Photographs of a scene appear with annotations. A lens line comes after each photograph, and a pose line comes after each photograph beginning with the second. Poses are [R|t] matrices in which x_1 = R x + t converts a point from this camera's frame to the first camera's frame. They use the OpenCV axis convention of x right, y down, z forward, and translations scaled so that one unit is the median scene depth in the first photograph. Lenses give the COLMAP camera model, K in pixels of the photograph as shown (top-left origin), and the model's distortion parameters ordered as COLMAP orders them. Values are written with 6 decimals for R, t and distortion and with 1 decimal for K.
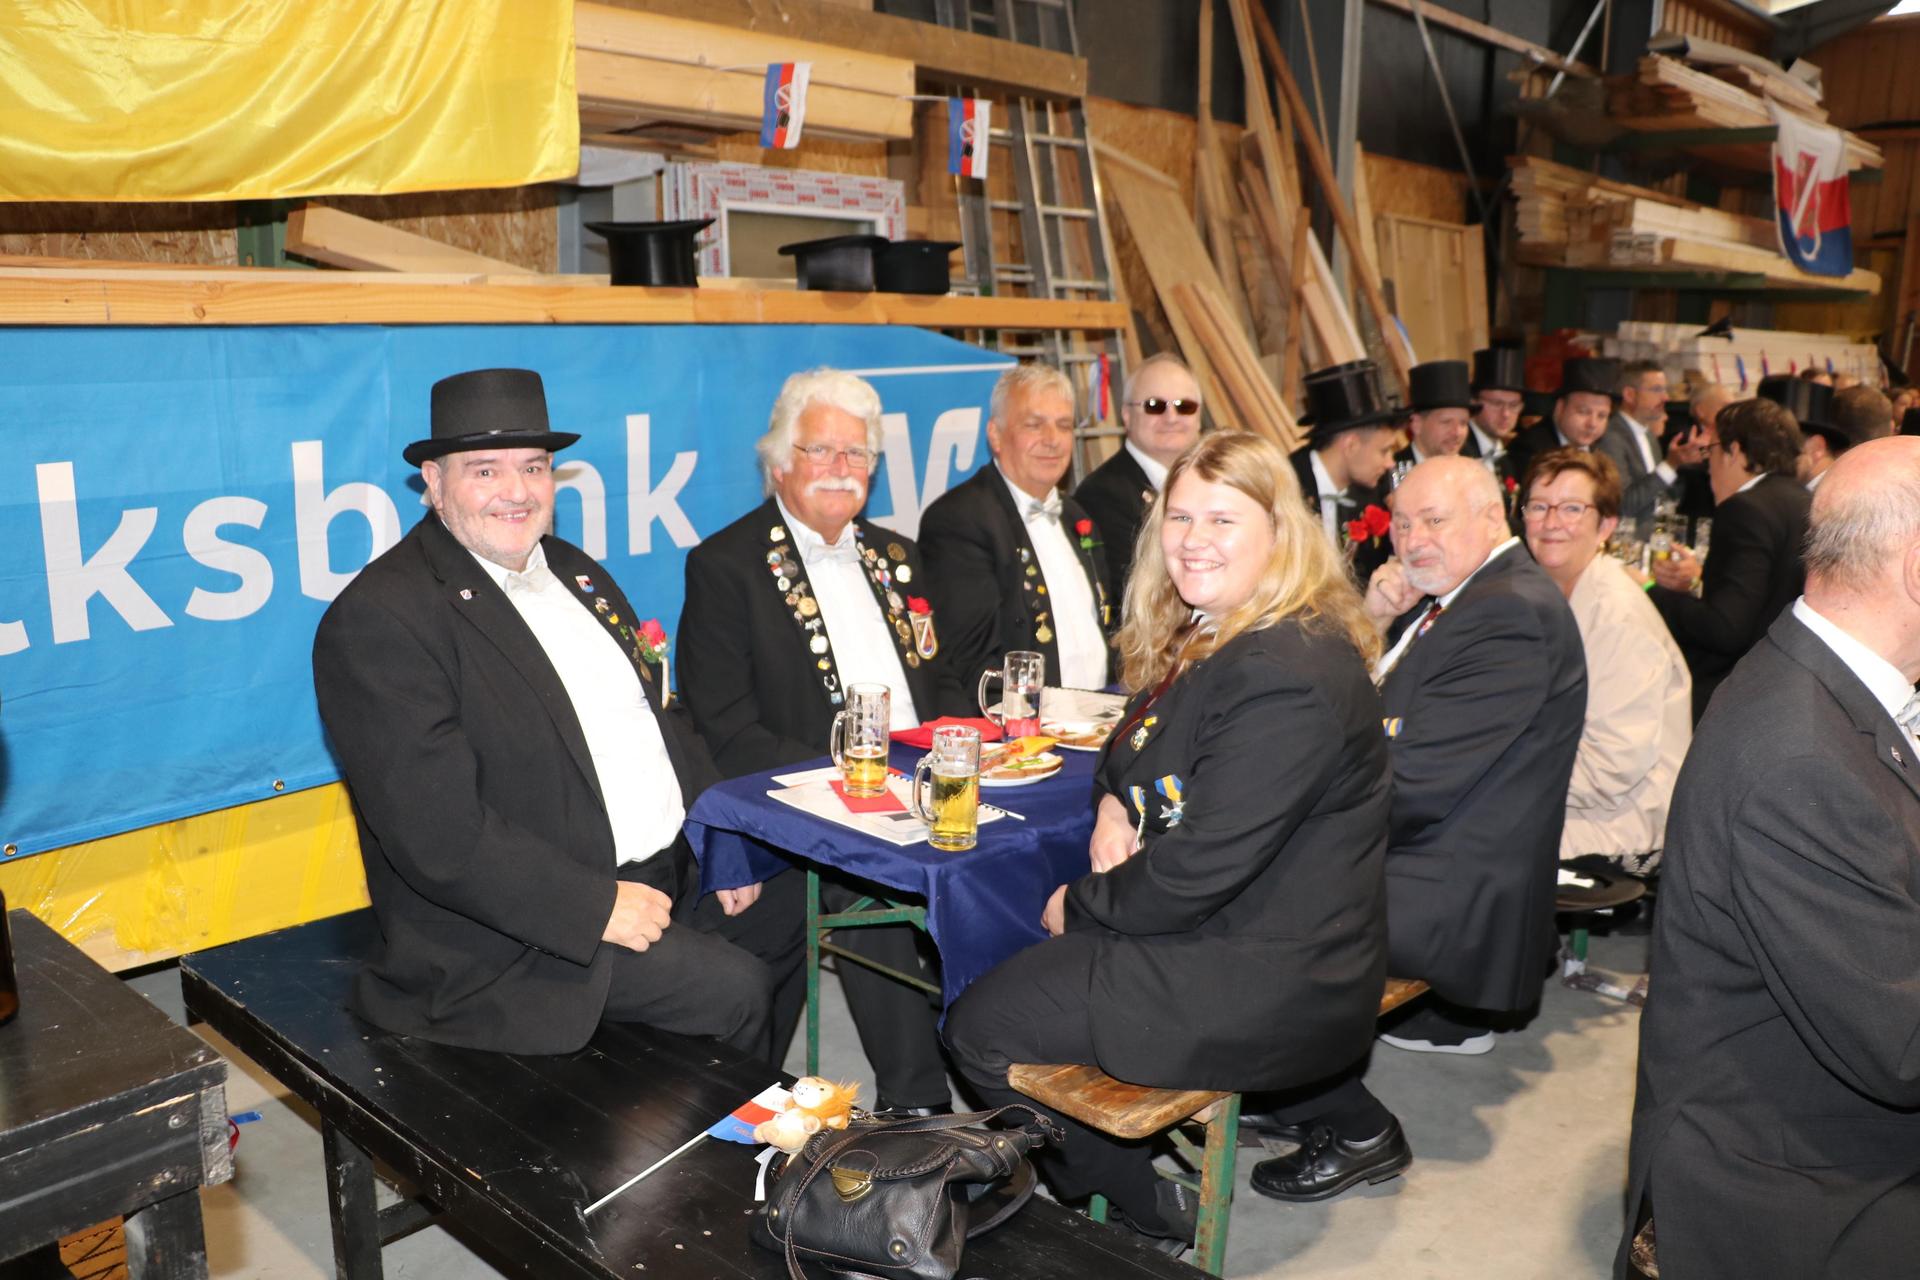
lens RADIAL K [[1588.1, 0, 947.0], [0, 1588.1, 646.4], [0, 0, 1]] dist [-0.201584, 0.177614]
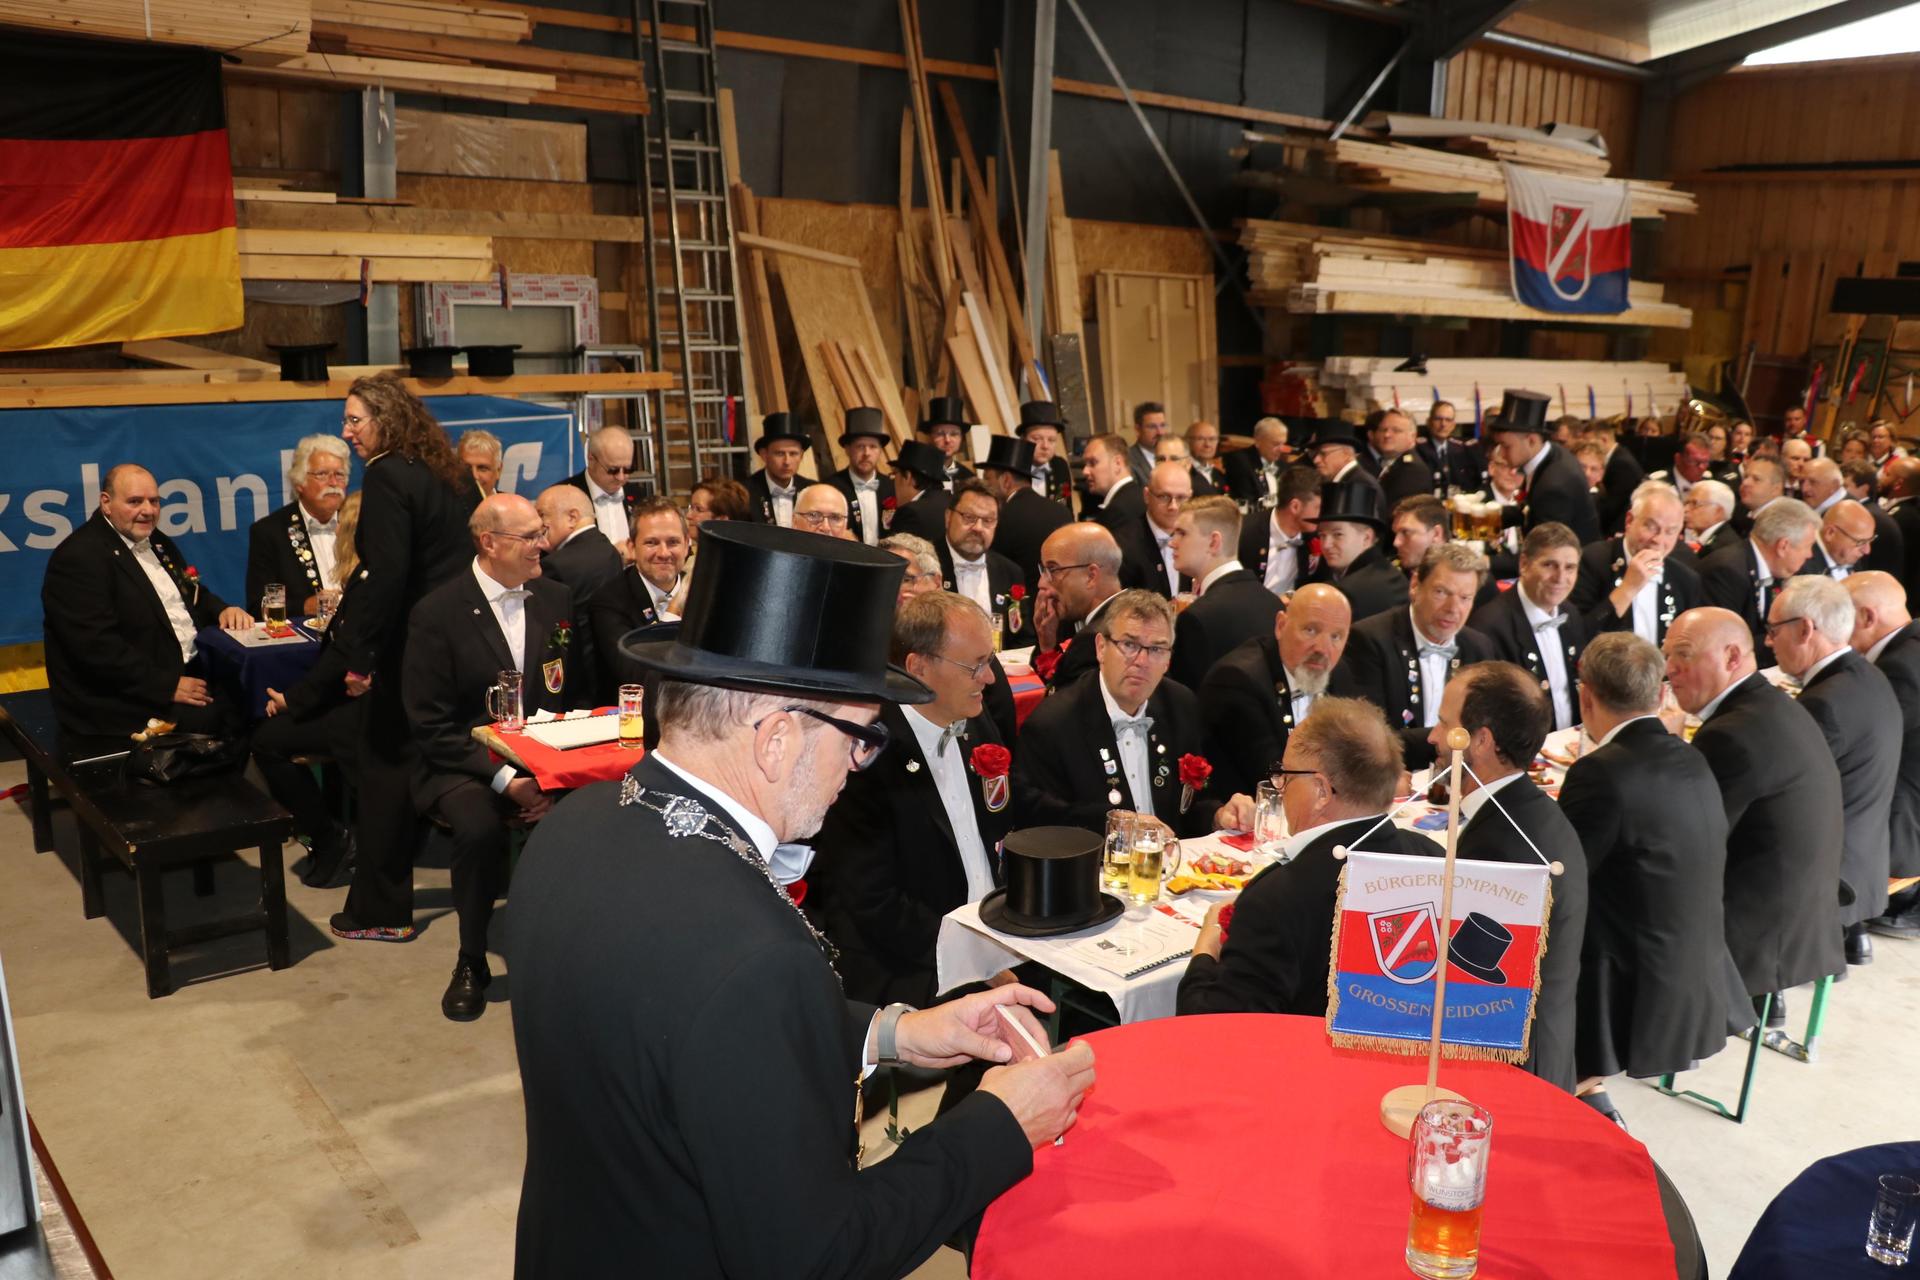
lens RADIAL K [[1660.5, 0, 947.3], [0, 1660.5, 658.3], [0, 0, 1]] dist [-0.175698, 0.173748]
pose [[0.991550, 0.044786, -0.121751, 0.313284], [-0.042830, 0.998909, 0.018633, 0.011934], [0.122453, -0.013261, 0.992386, -0.310890]]
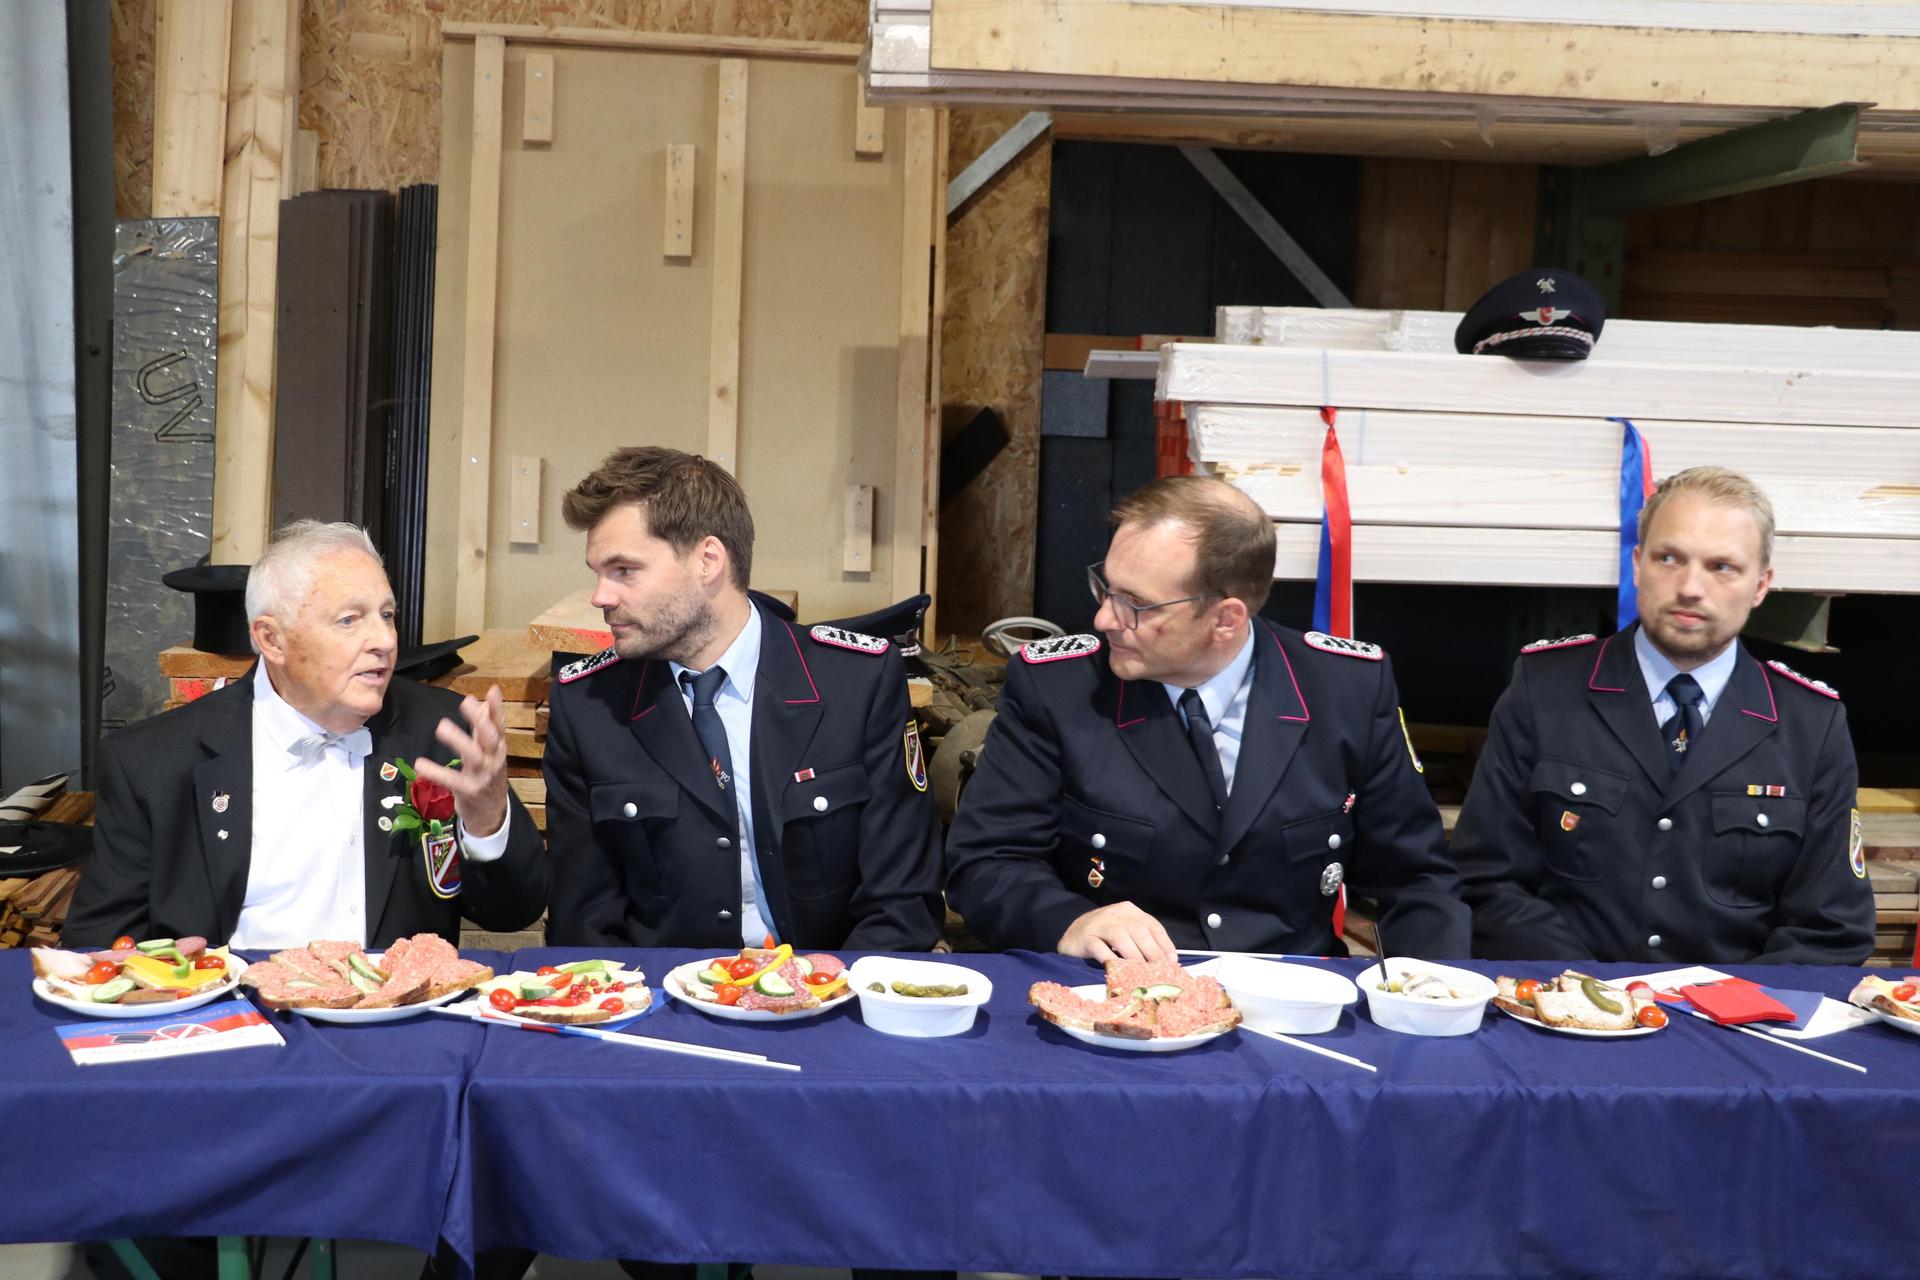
lens RADIAL K [[2354.0, 0, 960.0], [0, 2354.0, 640.0], [0, 0, 1]] dist [-0.018354, 0.273150]
pose [[0.751898, 0.092258, -0.652792, 0.715052], [-0.157902, 0.986542, -0.042447, -0.119251], [0.640091, 0.134993, 0.756347, 0.623967]]
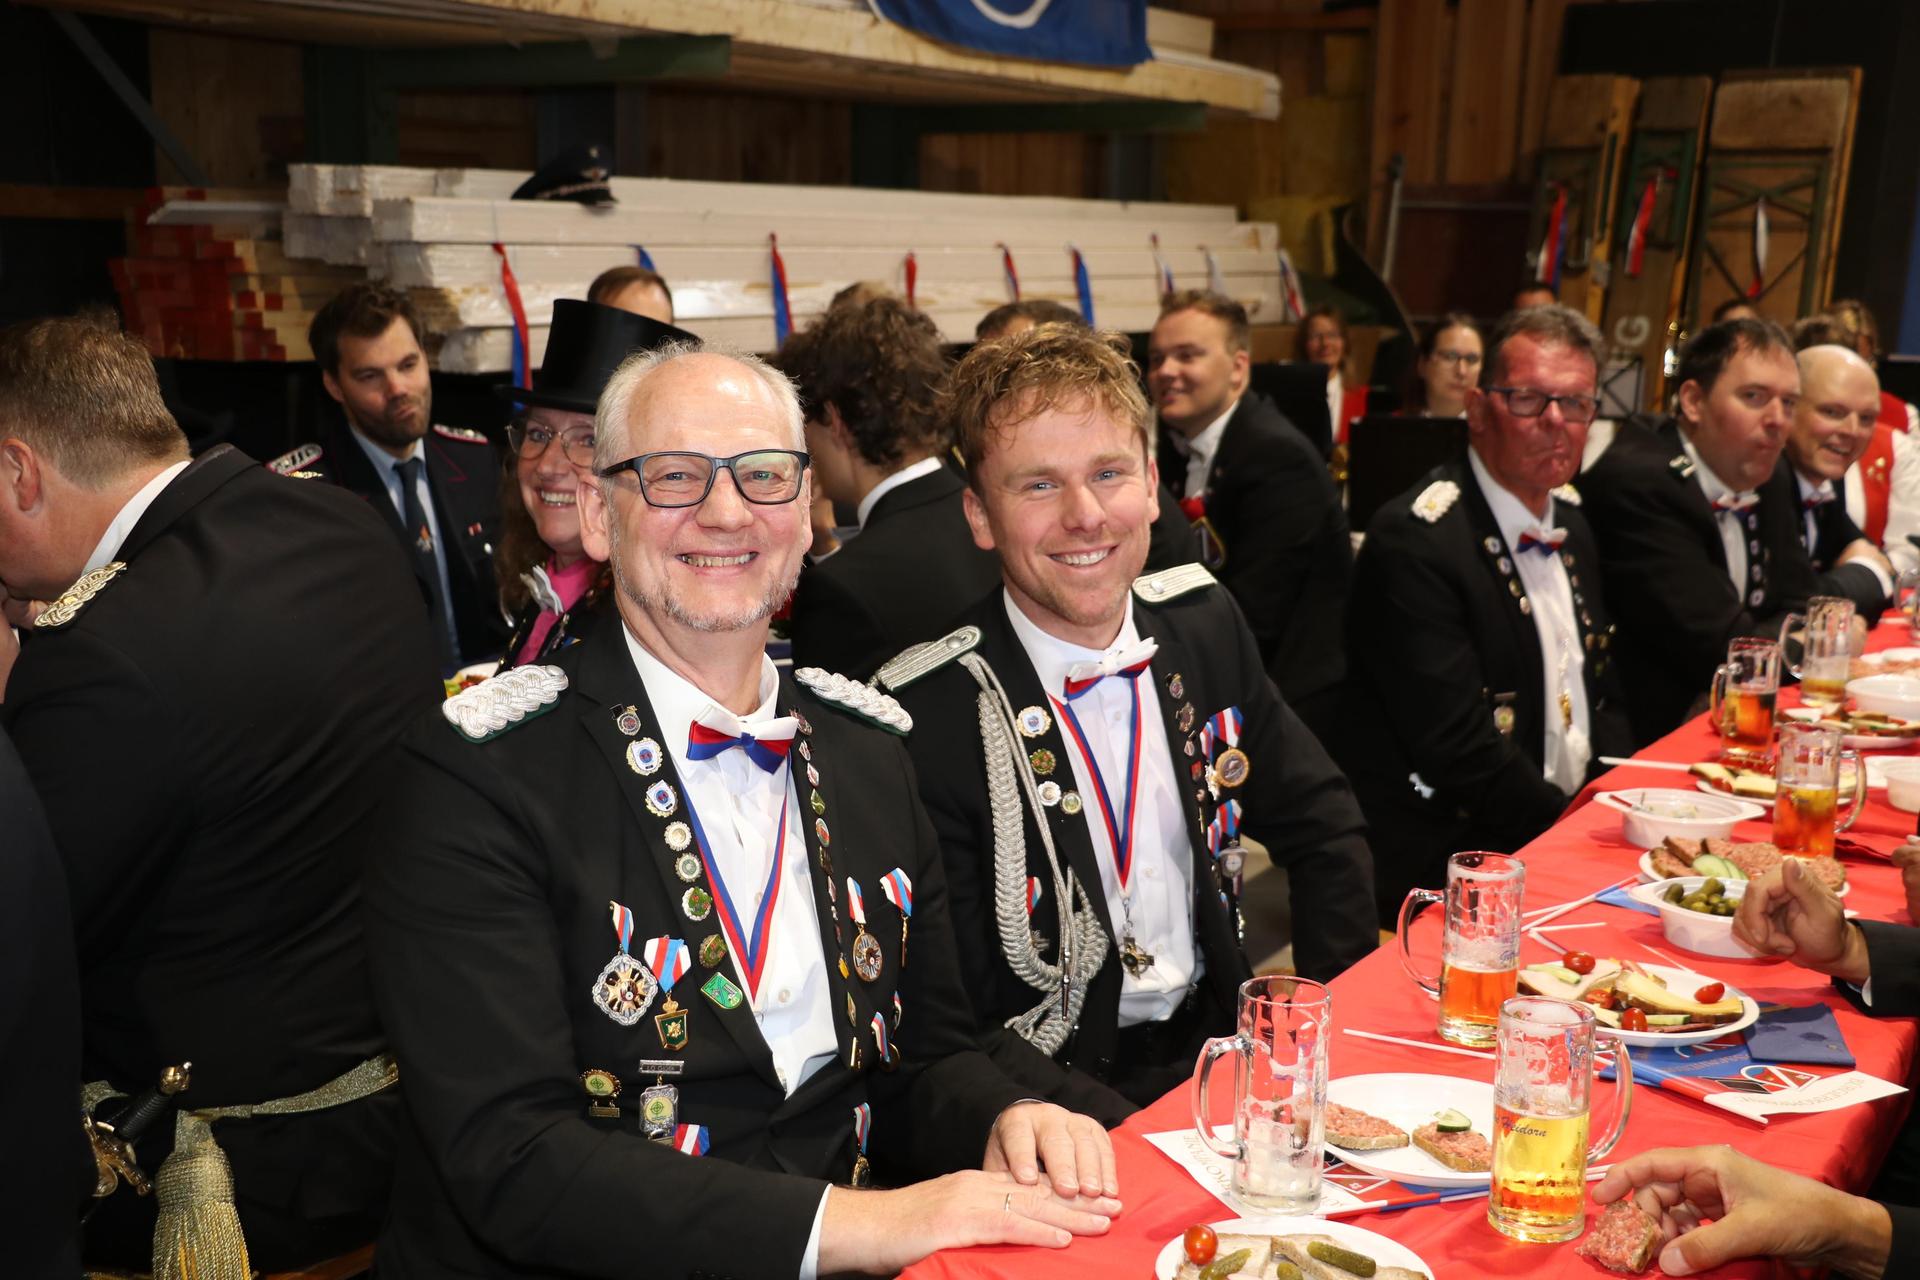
lens RADIAL K [[2354.0, 0, 960.0], [0, 2354.0, 640.0], [0, 0, 1]] dist [-0.018354, 0.273150]
pose [[0.975679, -0.038802, 0.215742, 0.472660], [0.045525, 0.998618, -0.026278, -0.072472], [-0.214425, 0.035461, 0.976097, 0.401313]]
